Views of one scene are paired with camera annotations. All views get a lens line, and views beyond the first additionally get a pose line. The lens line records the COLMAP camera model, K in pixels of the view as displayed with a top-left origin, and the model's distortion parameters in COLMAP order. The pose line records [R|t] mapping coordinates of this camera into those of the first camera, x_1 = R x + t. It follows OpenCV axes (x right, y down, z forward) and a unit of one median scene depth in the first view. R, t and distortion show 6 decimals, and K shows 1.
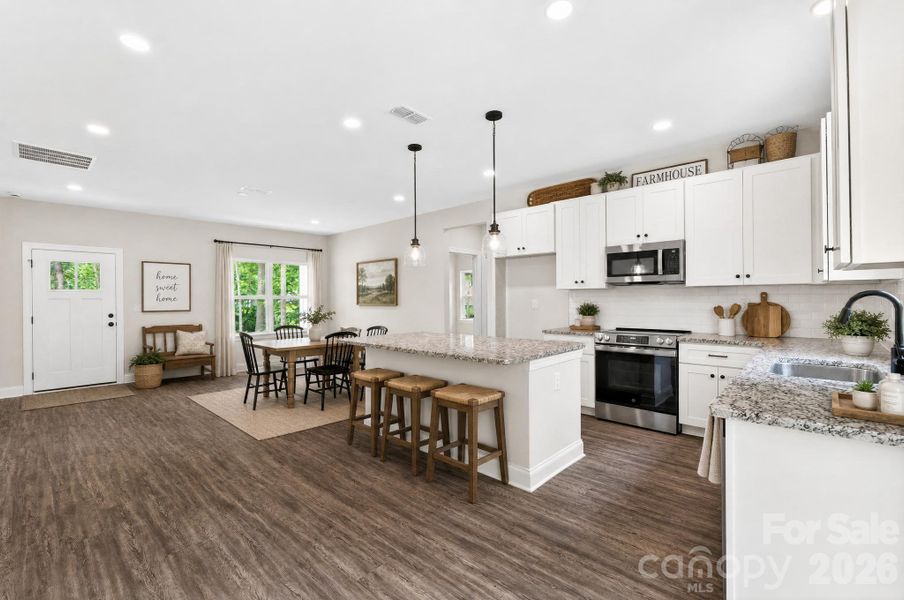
lens RADIAL K [[390.2, 0, 452.0], [0, 390.2, 300.0], [0, 0, 1]] dist [-0.015375, -0.000188]
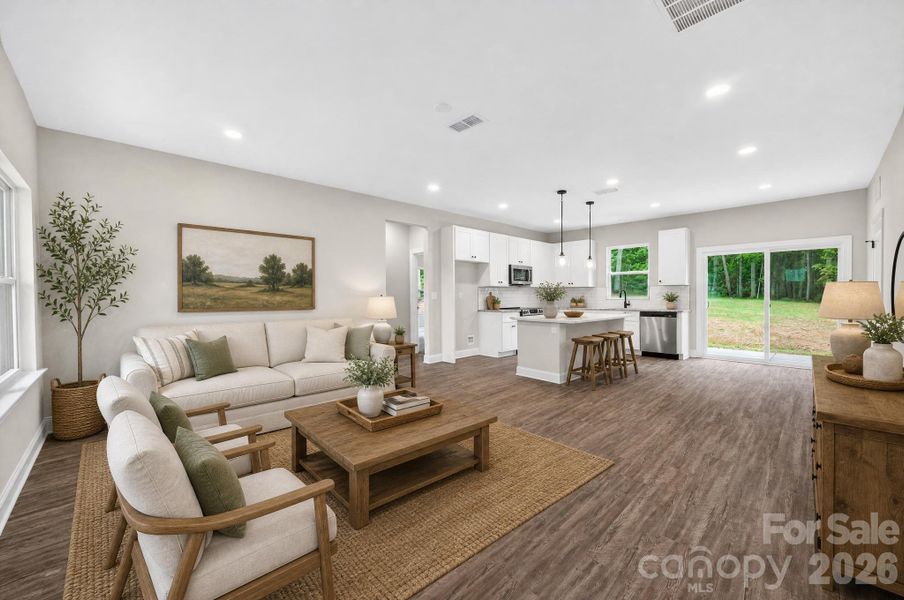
lens RADIAL K [[357.3, 0, 447.7], [0, 357.3, 298.4], [0, 0, 1]] dist [-0.009268, -0.000023]
pose [[0.073299, -0.007356, 0.997283, -1.519841], [0.005832, 0.999959, 0.006948, 0.015413], [-0.997293, 0.005307, 0.073338, 1.329057]]
